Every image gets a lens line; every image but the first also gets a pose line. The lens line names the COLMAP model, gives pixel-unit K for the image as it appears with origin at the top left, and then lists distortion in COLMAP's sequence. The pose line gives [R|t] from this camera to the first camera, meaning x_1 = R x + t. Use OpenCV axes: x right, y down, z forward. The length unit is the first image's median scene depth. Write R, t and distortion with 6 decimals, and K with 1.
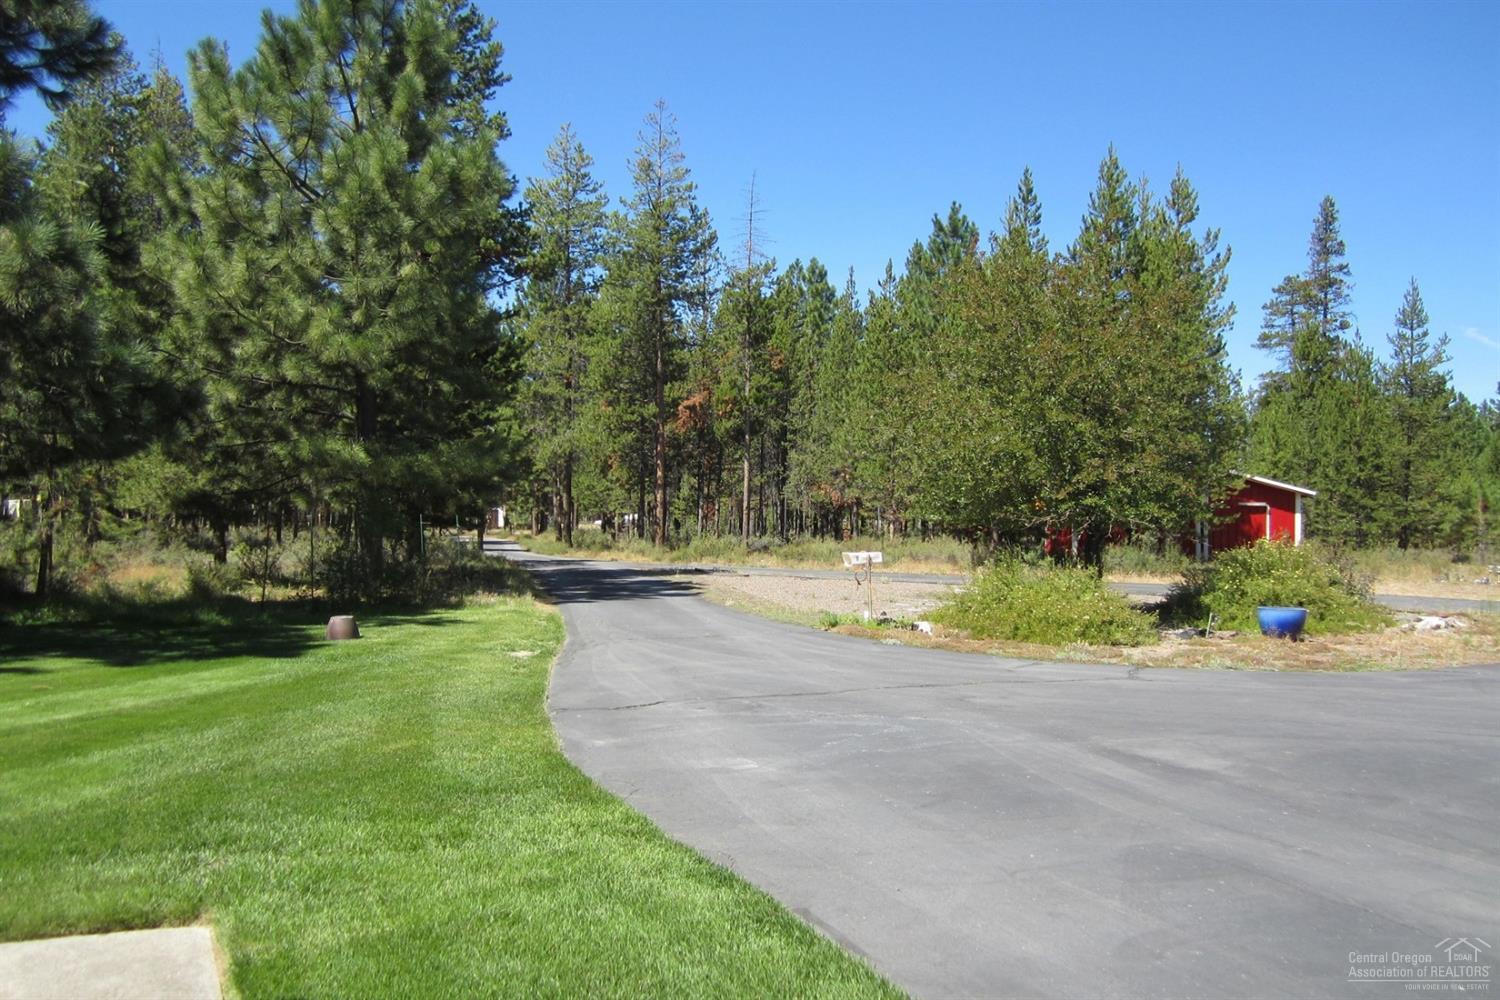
lens RADIAL K [[1251.2, 0, 750.3], [0, 1251.2, 501.0], [0, 0, 1]] dist [-0.012845, 0.006494]
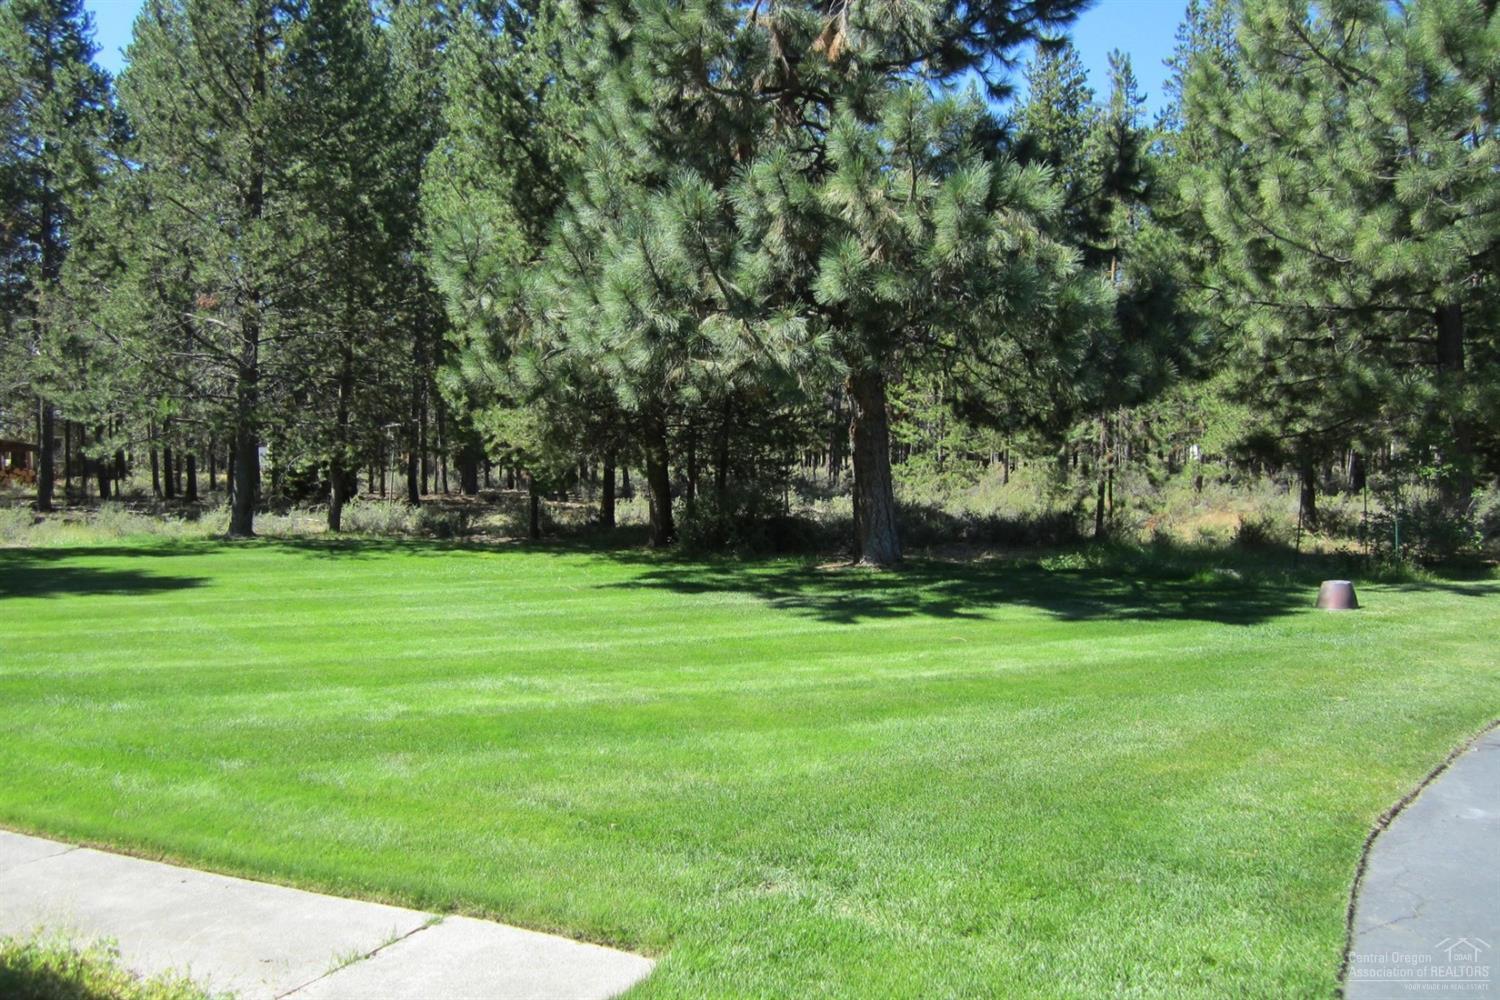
lens RADIAL K [[1251.2, 0, 749.4], [0, 1251.2, 500.9], [0, 0, 1]] dist [-0.012845, 0.006494]
pose [[0.620719, 0.018330, -0.783819, 0.063383], [0.018688, 0.999097, 0.038163, -0.000974], [0.783811, -0.038336, 0.619816, 0.133938]]
